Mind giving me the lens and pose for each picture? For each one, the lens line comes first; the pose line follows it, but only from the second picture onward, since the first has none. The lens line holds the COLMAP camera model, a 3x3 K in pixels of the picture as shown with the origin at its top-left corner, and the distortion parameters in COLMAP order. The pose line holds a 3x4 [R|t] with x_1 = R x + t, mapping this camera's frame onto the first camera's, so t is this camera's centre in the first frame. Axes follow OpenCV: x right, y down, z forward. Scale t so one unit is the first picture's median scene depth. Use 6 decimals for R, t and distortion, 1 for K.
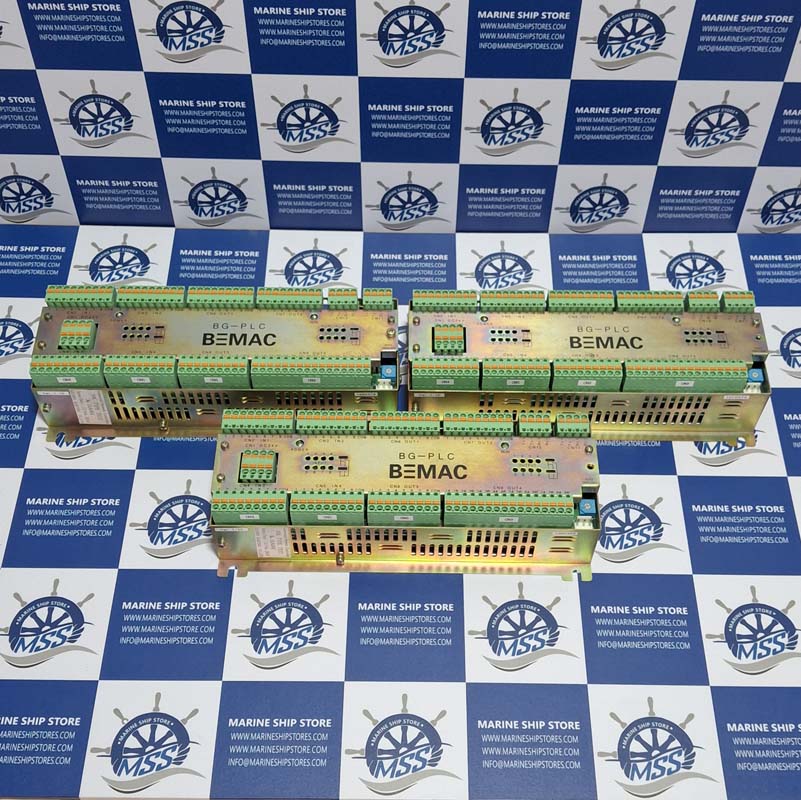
lens RADIAL K [[1339.0, 0, 409.0], [0, 1339.0, 401.8], [0, 0, 1]] dist [0.207328, -0.655872]
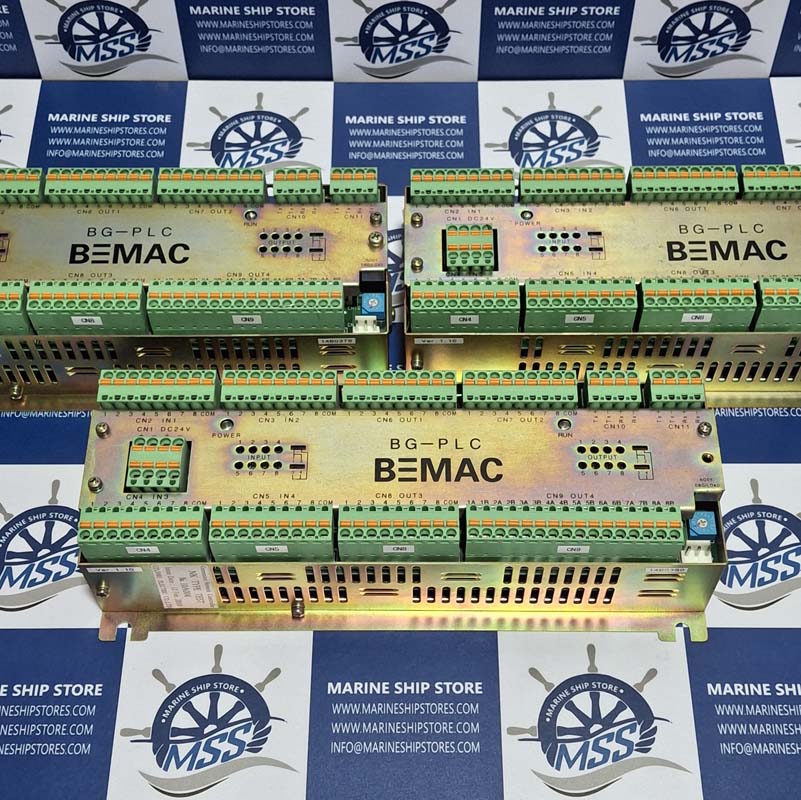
lens RADIAL K [[1339.0, 0, 409.0], [0, 1339.0, 401.8], [0, 0, 1]] dist [0.207328, -0.655872]
pose [[0.999869, -0.012554, -0.010260, 0.007511], [0.013218, 0.997635, 0.067449, -0.019423], [0.009389, -0.067576, 0.997670, 0.392473]]
